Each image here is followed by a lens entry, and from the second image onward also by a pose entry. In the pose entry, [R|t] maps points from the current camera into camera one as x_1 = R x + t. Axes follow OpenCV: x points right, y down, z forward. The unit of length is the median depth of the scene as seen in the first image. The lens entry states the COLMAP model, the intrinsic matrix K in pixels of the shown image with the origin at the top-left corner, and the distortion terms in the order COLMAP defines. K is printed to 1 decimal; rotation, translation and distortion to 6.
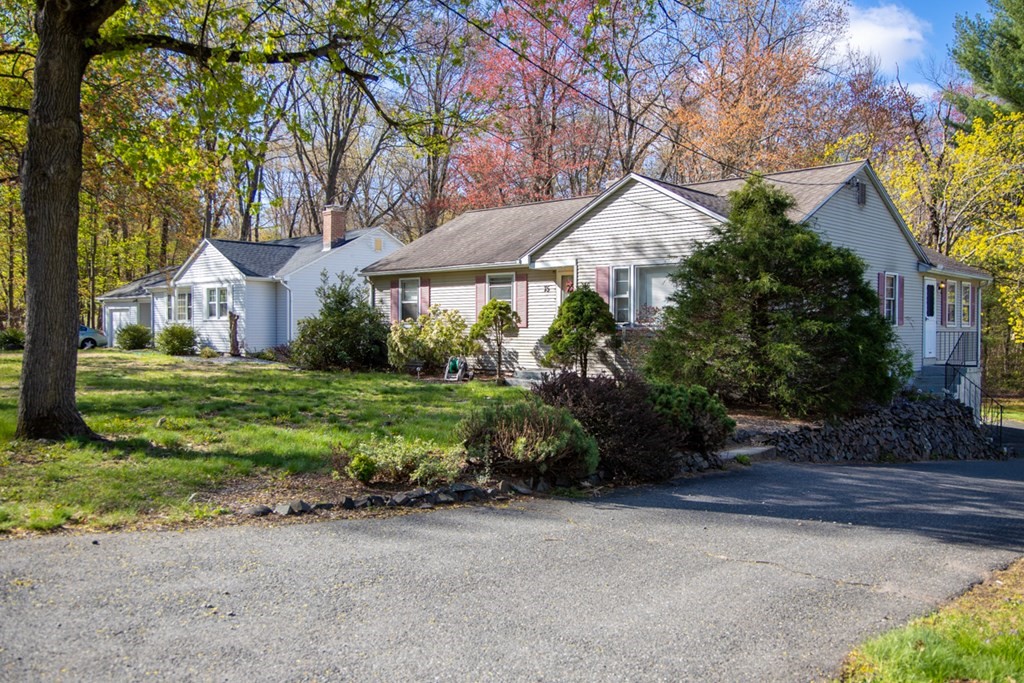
lens RADIAL K [[875.8, 0, 511.9], [0, 875.8, 343.3], [0, 0, 1]] dist [0.006635, 0.032799]
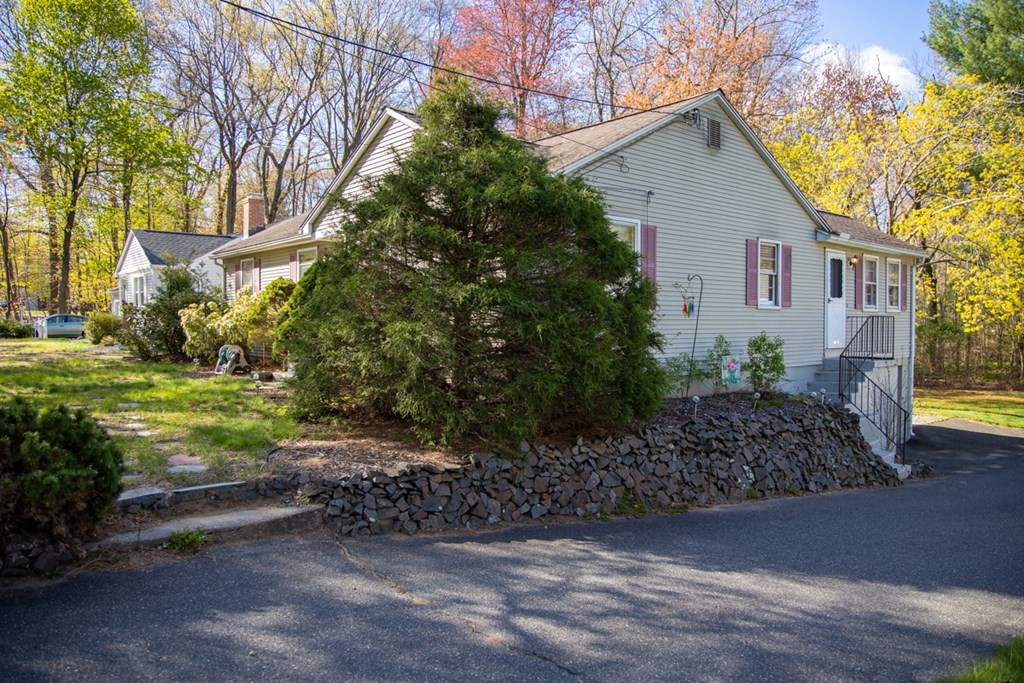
lens RADIAL K [[738.5, 0, 514.7], [0, 738.5, 336.2], [0, 0, 1]] dist [-0.098039, 0.066170]
pose [[0.993565, 0.000626, -0.113261, 0.257995], [-0.000501, 0.999999, 0.001131, 0.004578], [0.113262, -0.001067, 0.993565, 0.300471]]
